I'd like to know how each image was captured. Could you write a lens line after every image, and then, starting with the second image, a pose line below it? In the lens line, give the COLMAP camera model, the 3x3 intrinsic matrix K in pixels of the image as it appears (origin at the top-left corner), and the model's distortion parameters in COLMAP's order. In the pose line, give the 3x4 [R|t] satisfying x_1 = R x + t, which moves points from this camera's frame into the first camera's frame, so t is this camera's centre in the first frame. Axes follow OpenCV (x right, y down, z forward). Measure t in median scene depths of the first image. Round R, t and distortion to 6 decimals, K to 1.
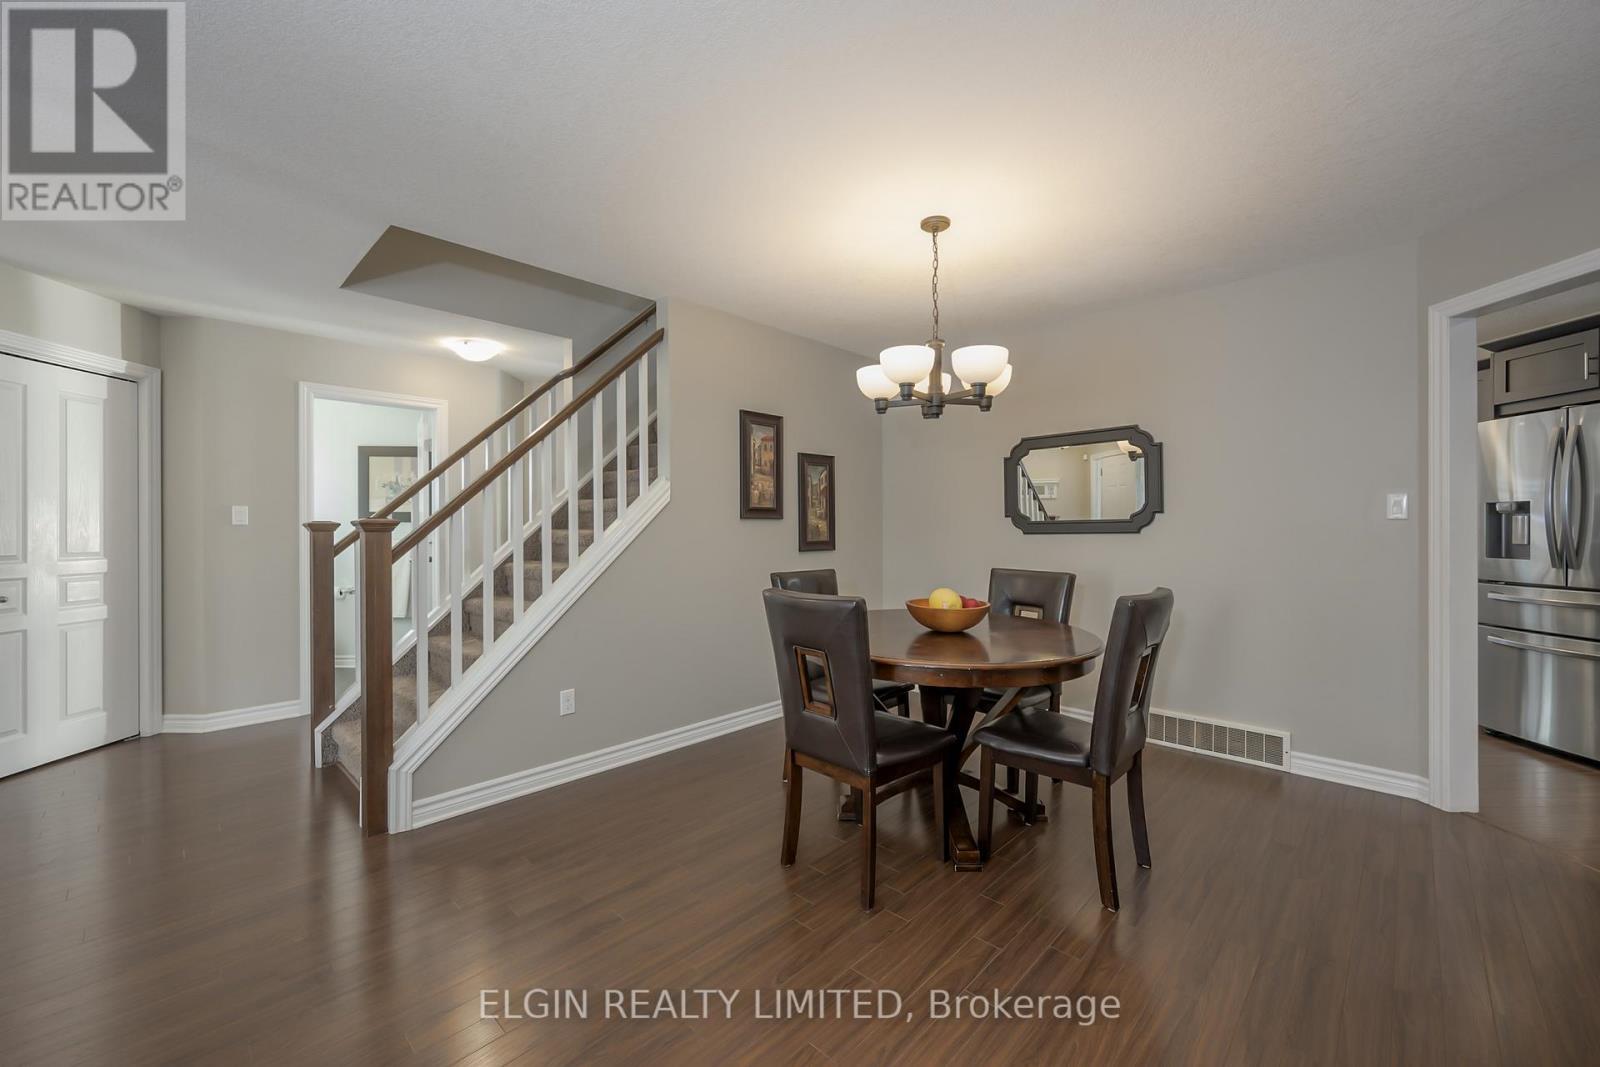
lens RADIAL K [[634.1, 0, 800.0], [0, 634.1, 528.3], [0, 0, 1]] dist [0.005315, -0.000266]
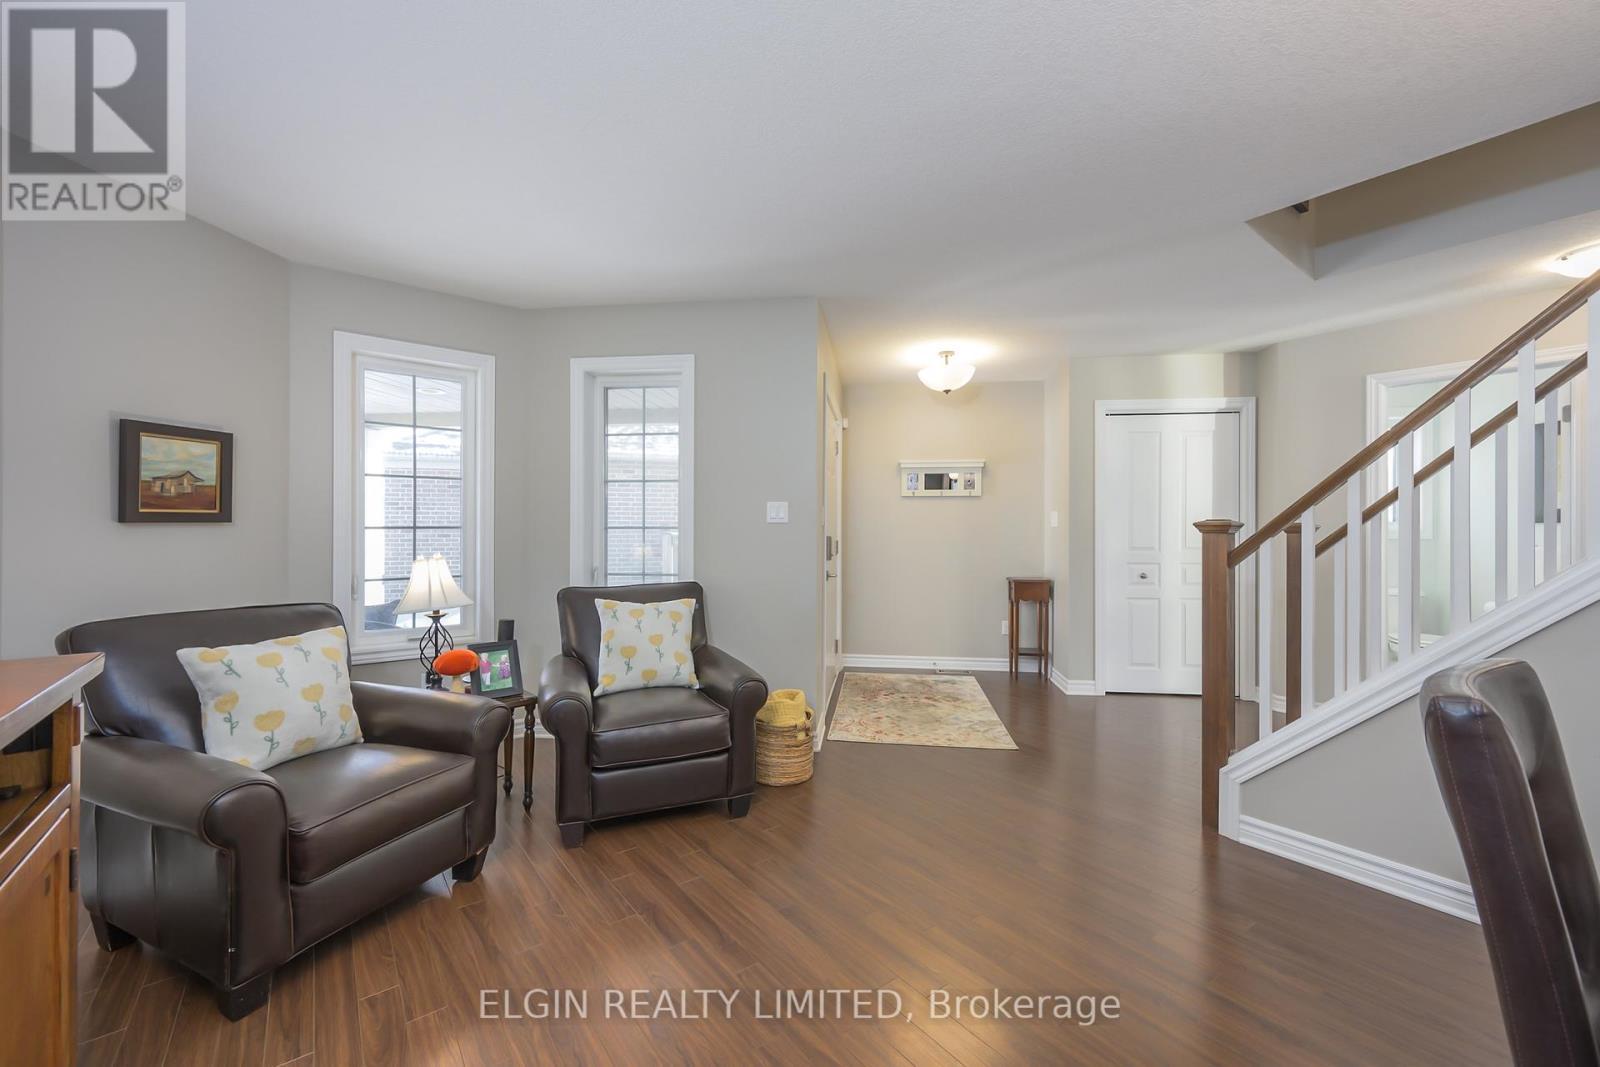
lens RADIAL K [[634.1, 0, 797.1], [0, 634.1, 527.9], [0, 0, 1]] dist [0.005315, -0.000266]
pose [[-0.146147, -0.000940, -0.989262, 0.361882], [-0.005561, 0.999985, -0.000129, 0.001648], [0.989247, 0.005482, -0.146150, 0.390935]]
